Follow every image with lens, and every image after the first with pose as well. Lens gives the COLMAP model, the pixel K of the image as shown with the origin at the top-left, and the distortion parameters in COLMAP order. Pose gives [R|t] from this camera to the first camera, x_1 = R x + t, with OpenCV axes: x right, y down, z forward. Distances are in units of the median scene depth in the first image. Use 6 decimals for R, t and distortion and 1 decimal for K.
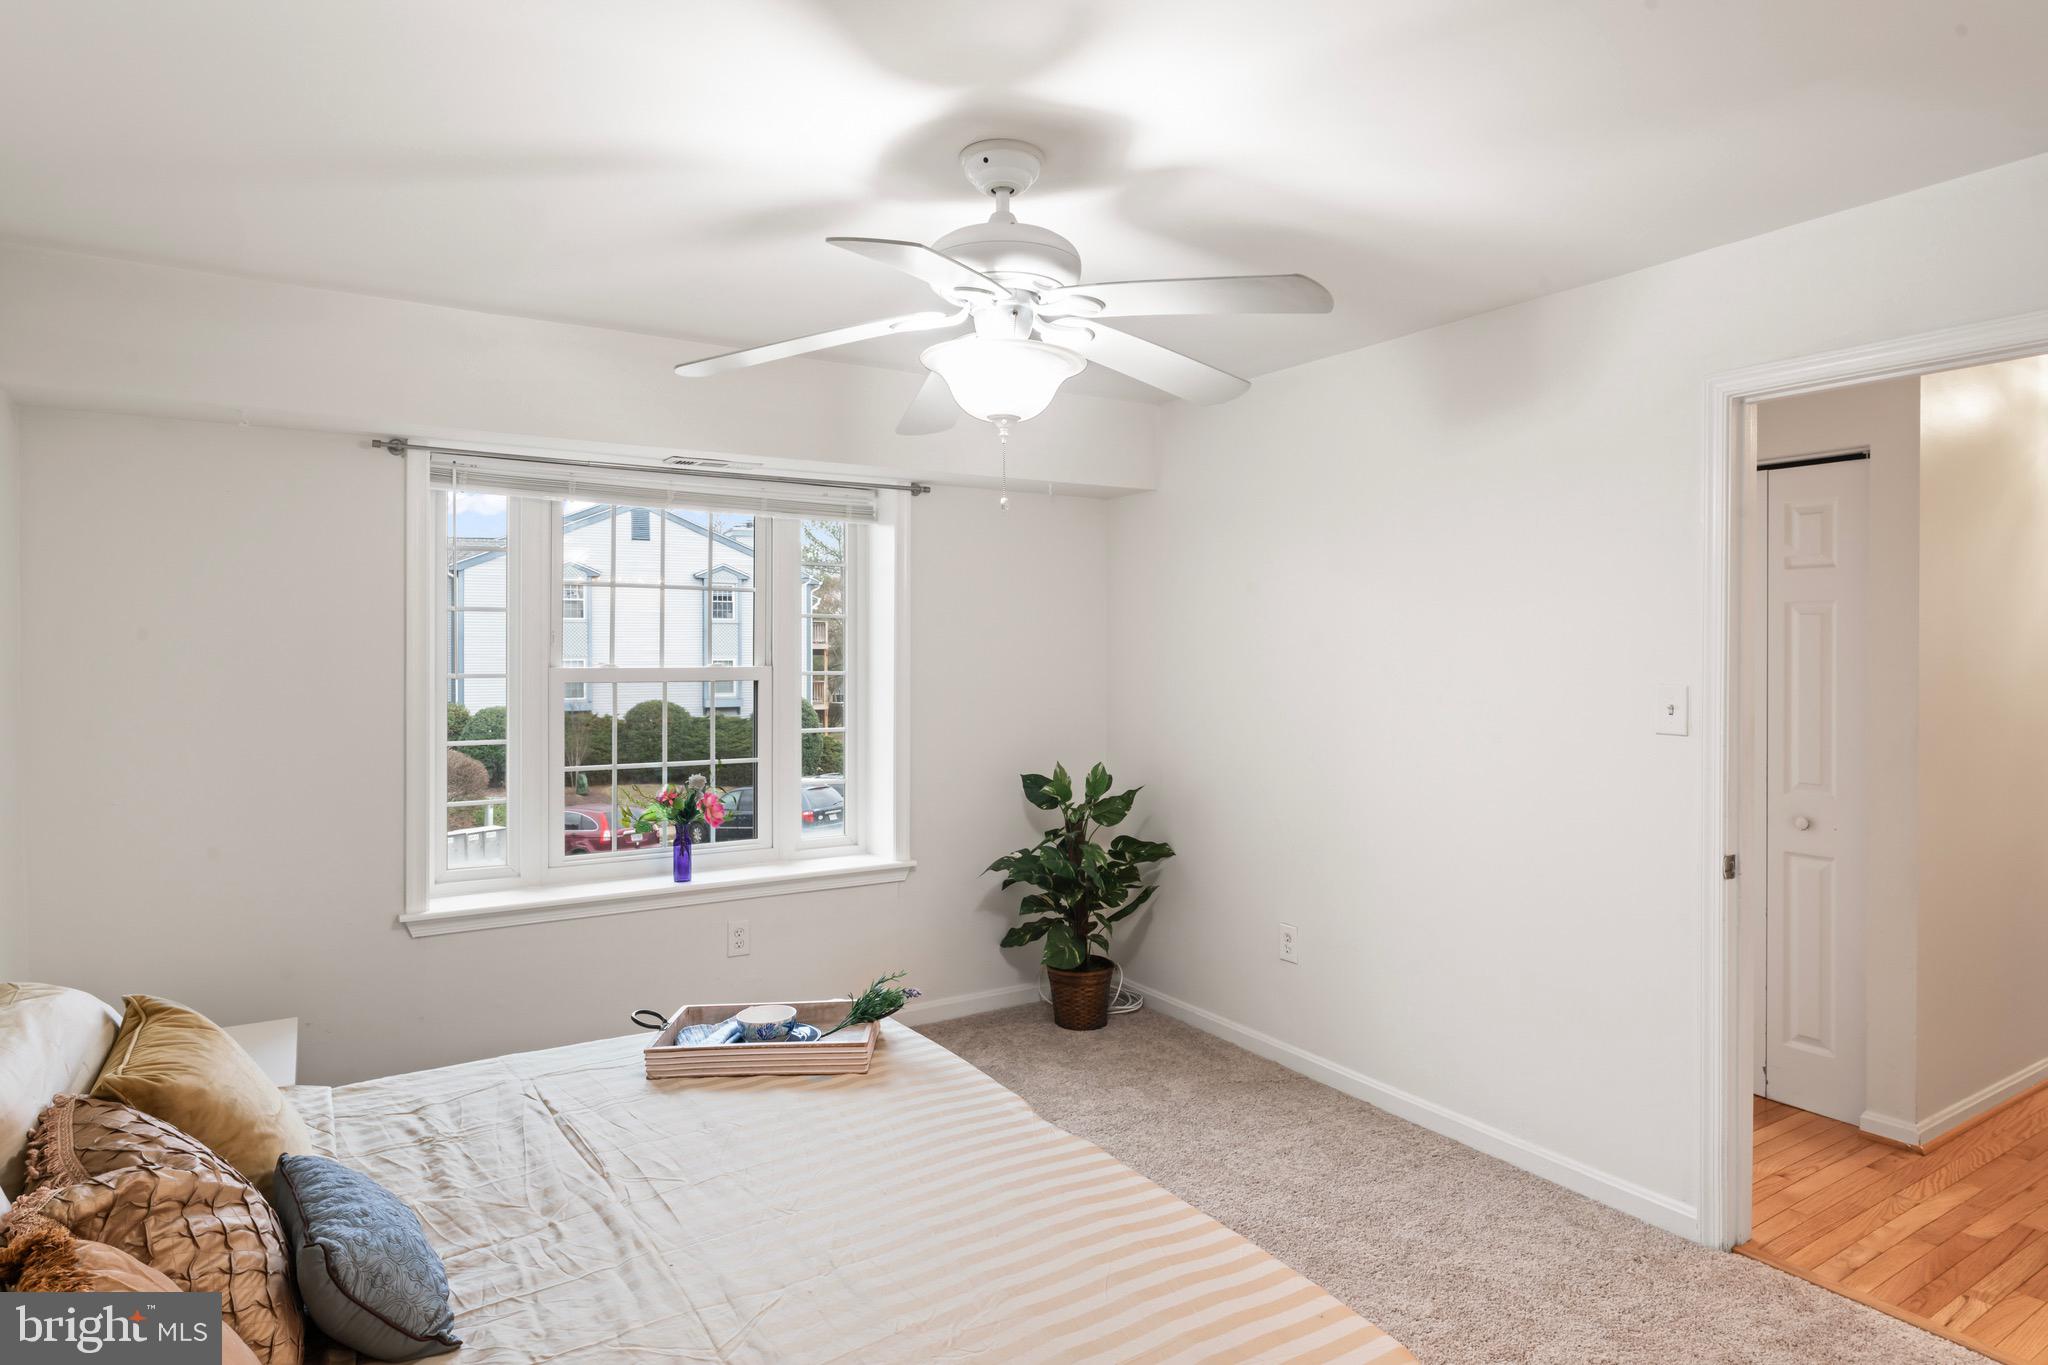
lens RADIAL K [[1155.0, 0, 1036.8], [0, 1155.0, 655.8], [0, 0, 1]] dist [0.000066, 0.000067]
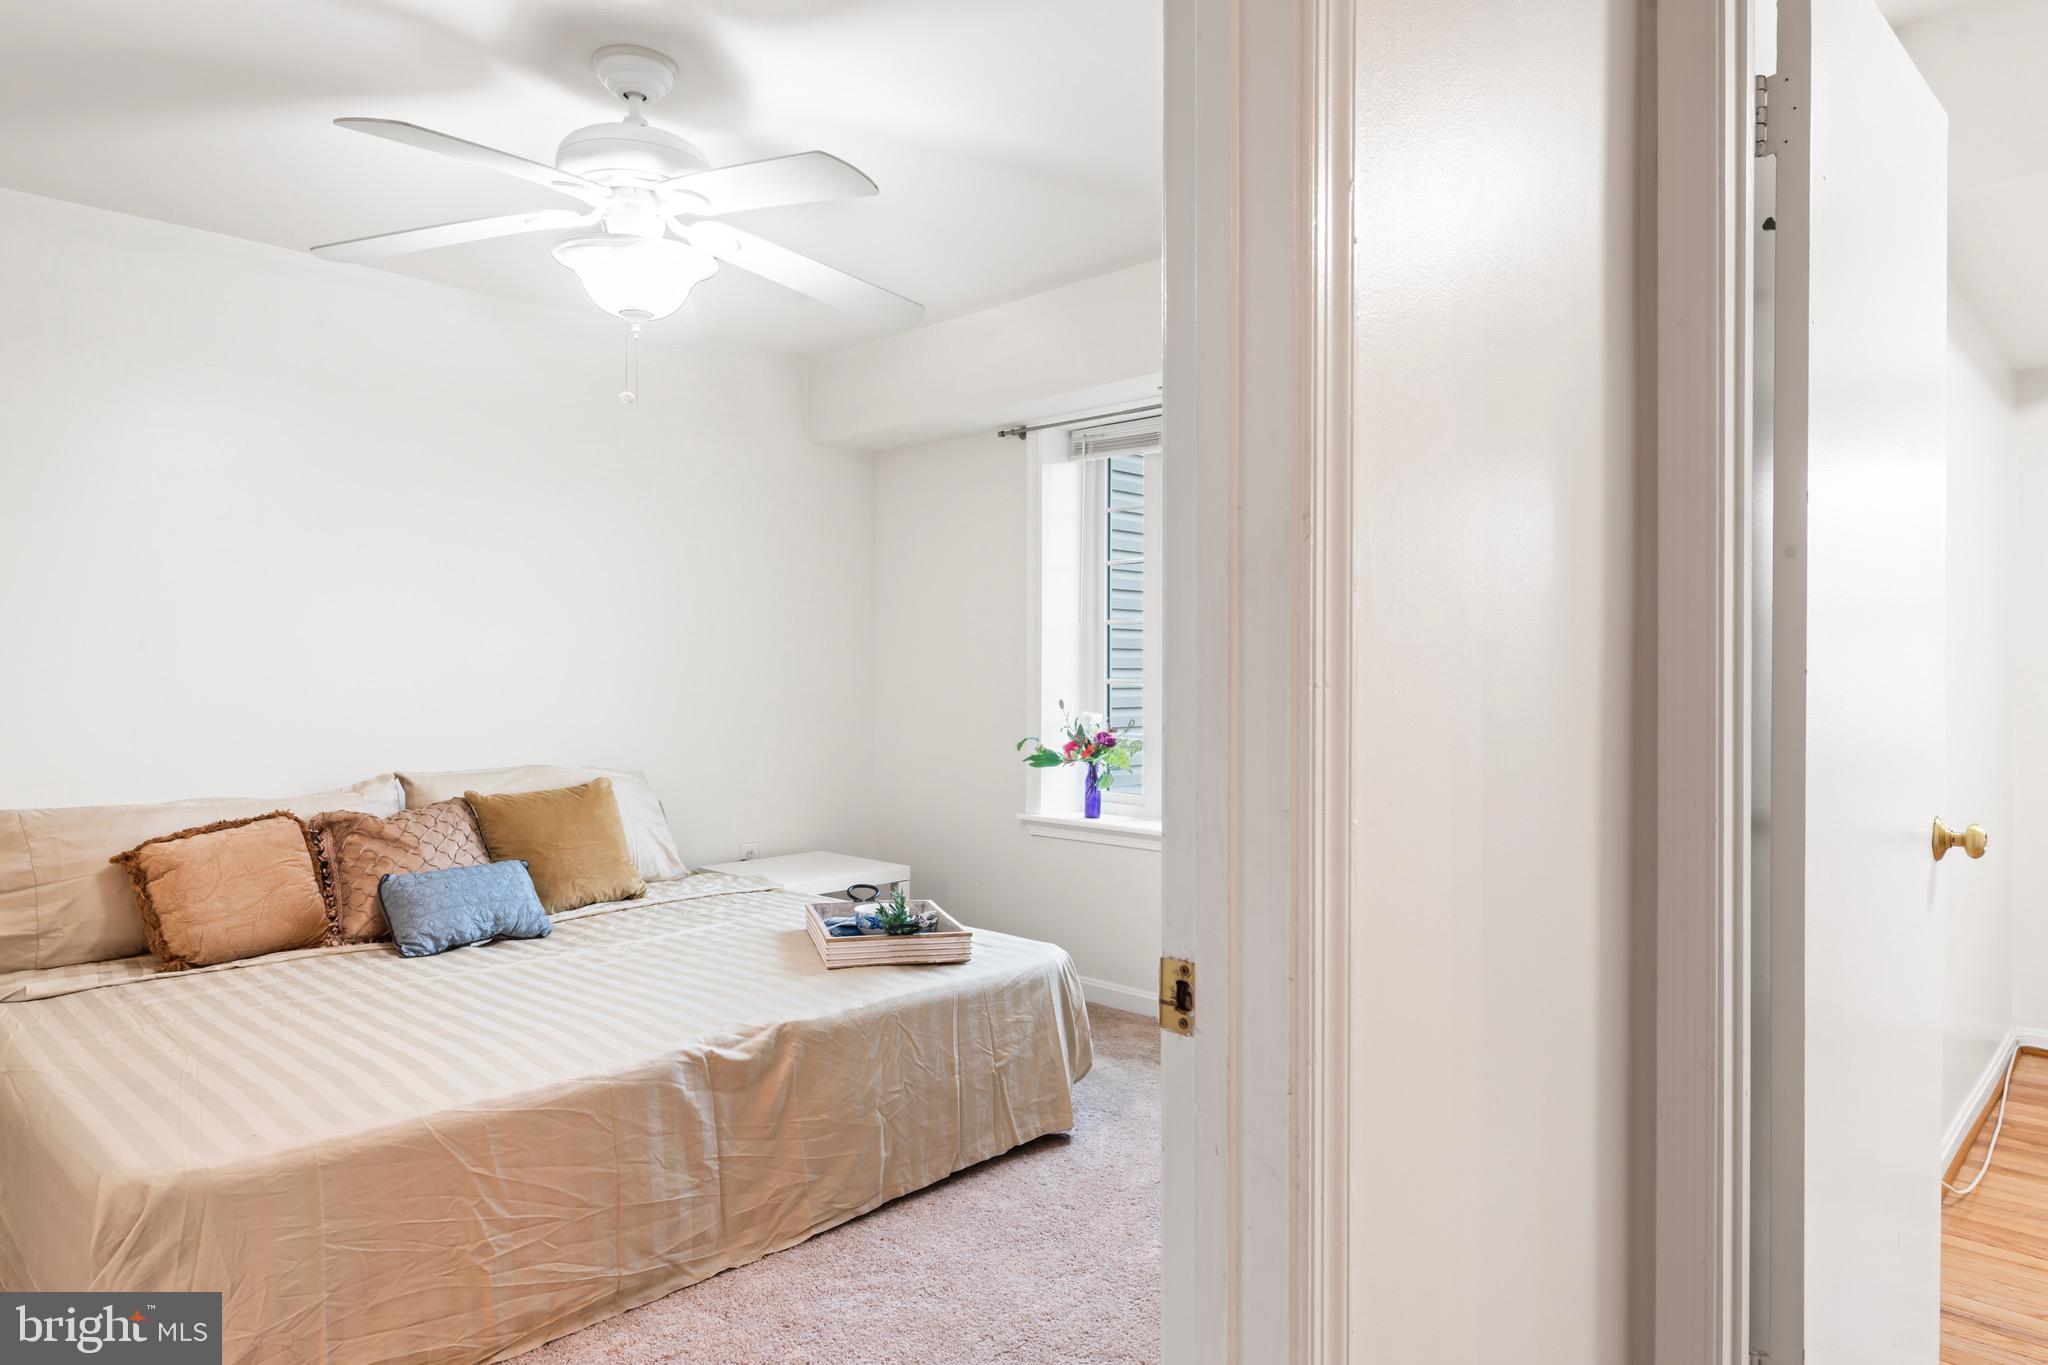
lens RADIAL K [[1239.8, 0, 1024.0], [0, 1239.8, 682.5], [0, 0, 1]] dist [0.000283, 0.000095]
pose [[0.232118, 0.007237, -0.972661, 0.597770], [-0.004891, 0.999968, 0.006273, 0.062517], [0.972675, 0.003301, 0.232146, 0.568638]]
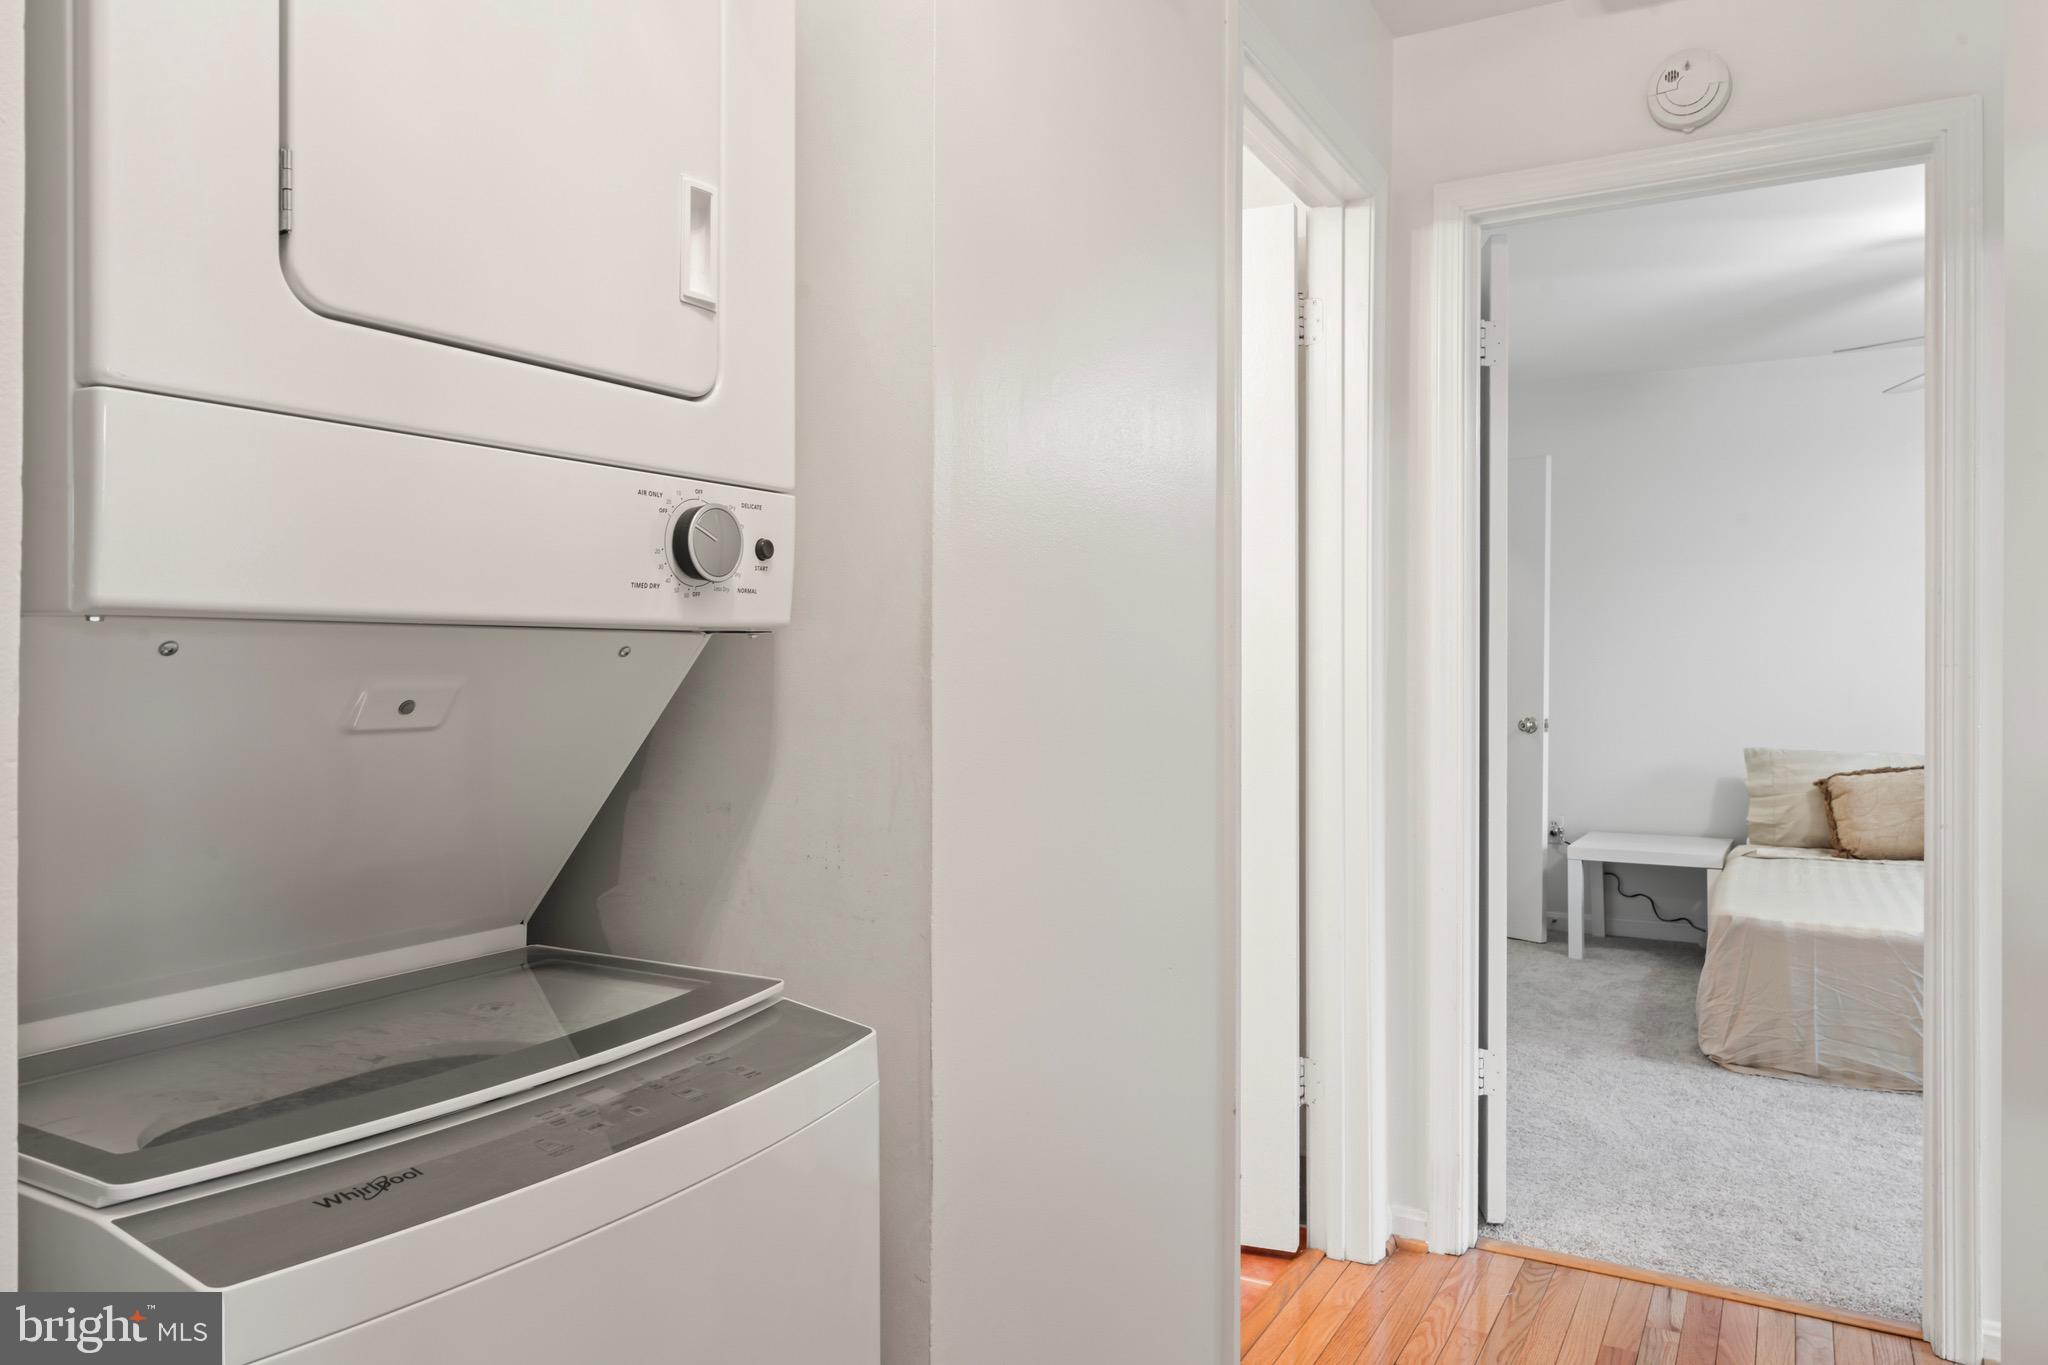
lens RADIAL K [[1366.3, 0, 1024.1], [0, 1366.3, 661.5], [0, 0, 1]] dist [0.003773, -0.000532]
pose [[-0.883667, -0.005185, -0.468086, 0.979875], [-0.007111, 0.999972, 0.002347, 0.063837], [0.468061, 0.005403, -0.883680, 0.969924]]
